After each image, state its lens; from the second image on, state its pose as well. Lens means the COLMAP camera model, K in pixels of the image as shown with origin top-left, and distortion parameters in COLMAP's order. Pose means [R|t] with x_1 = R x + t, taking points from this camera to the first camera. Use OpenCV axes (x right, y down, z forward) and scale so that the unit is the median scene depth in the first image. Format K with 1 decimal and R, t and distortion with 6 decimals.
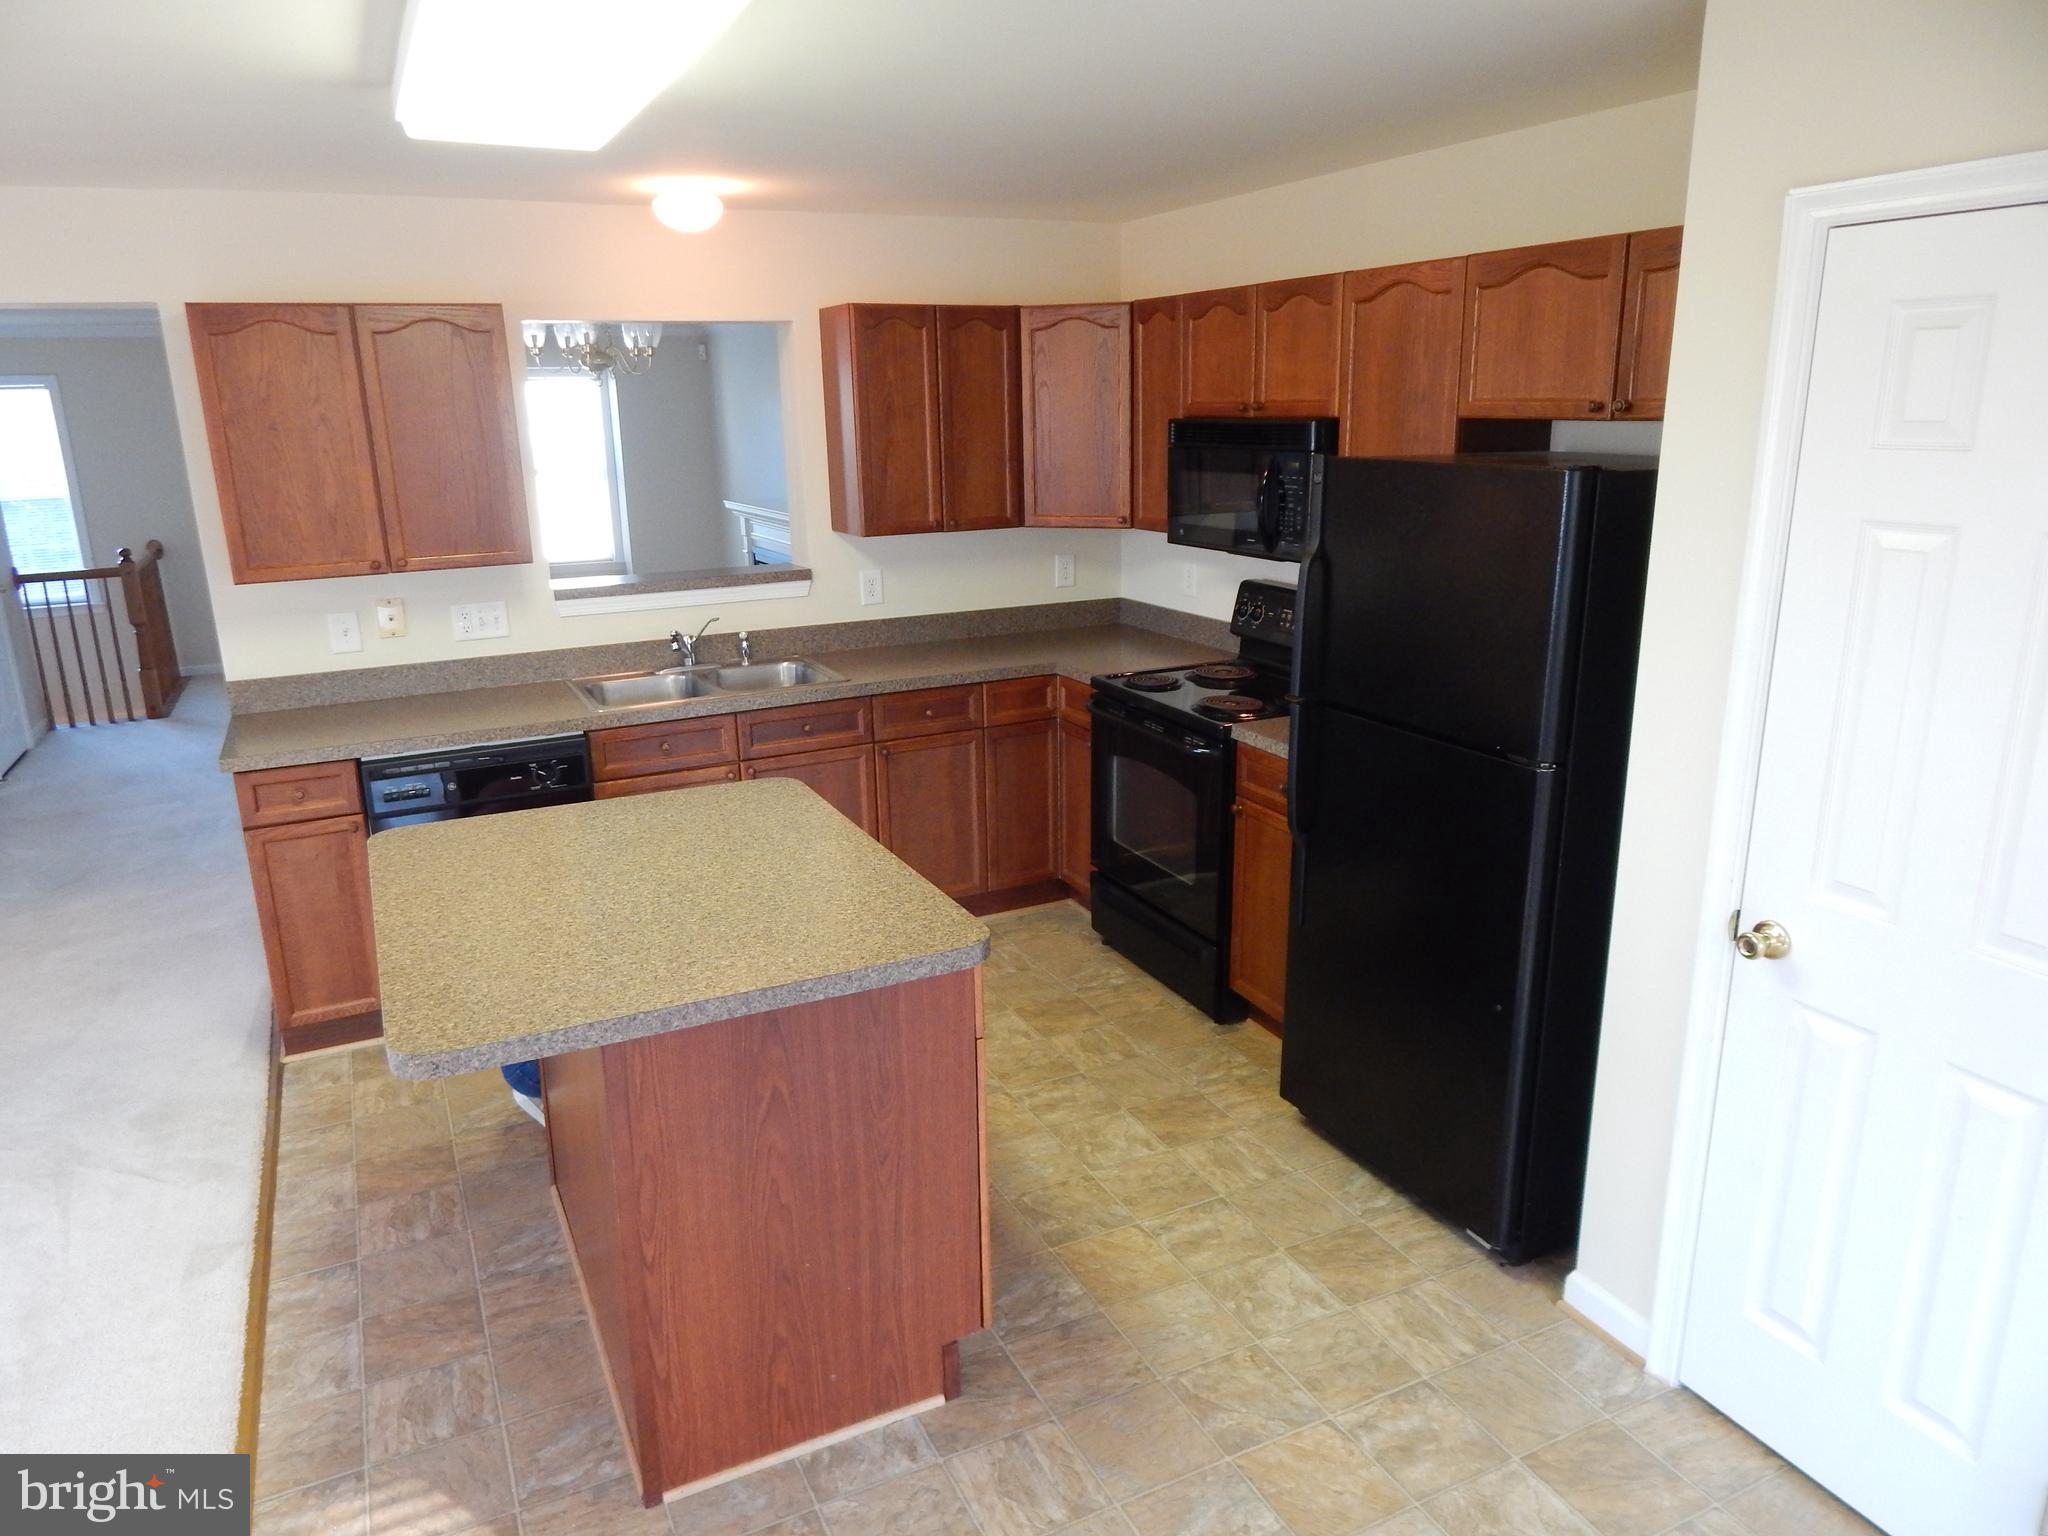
lens RADIAL K [[1363.2, 0, 1022.5], [0, 1363.2, 765.6], [0, 0, 1]] dist [0.013833, 0.003363]
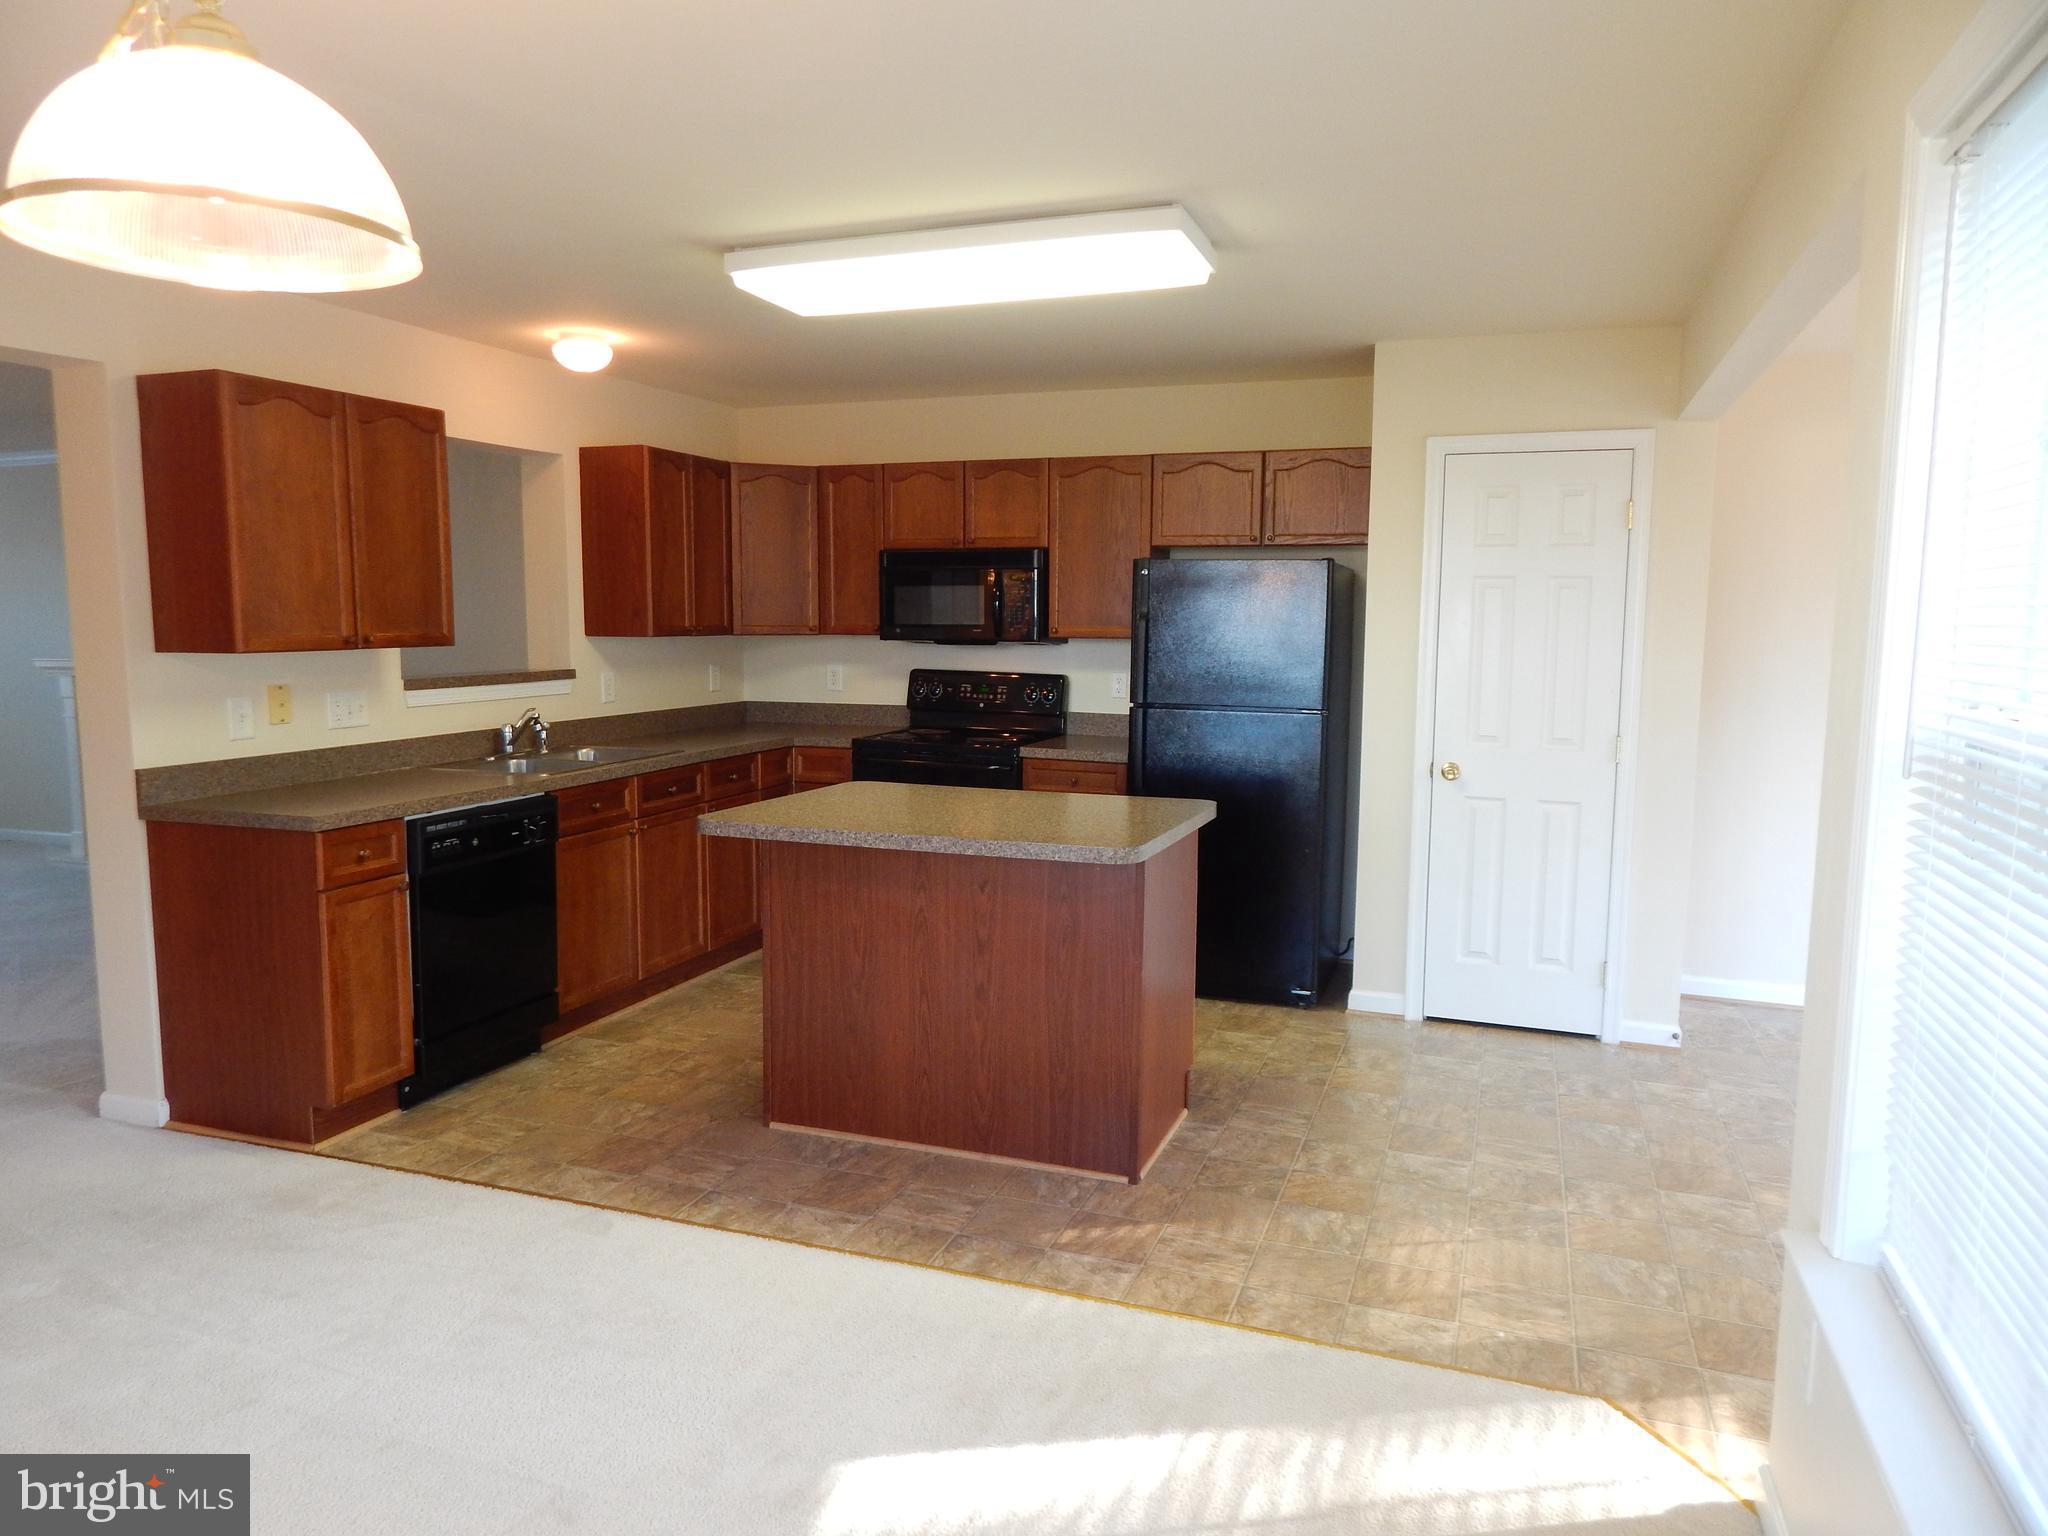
lens RADIAL K [[1363.2, 0, 1022.8], [0, 1363.2, 765.4], [0, 0, 1]] dist [0.013833, 0.003363]
pose [[0.724754, -0.053676, 0.686914, -0.763086], [0.160904, 0.982580, -0.092987, 0.113008], [-0.669956, 0.177920, 0.720766, -0.051384]]
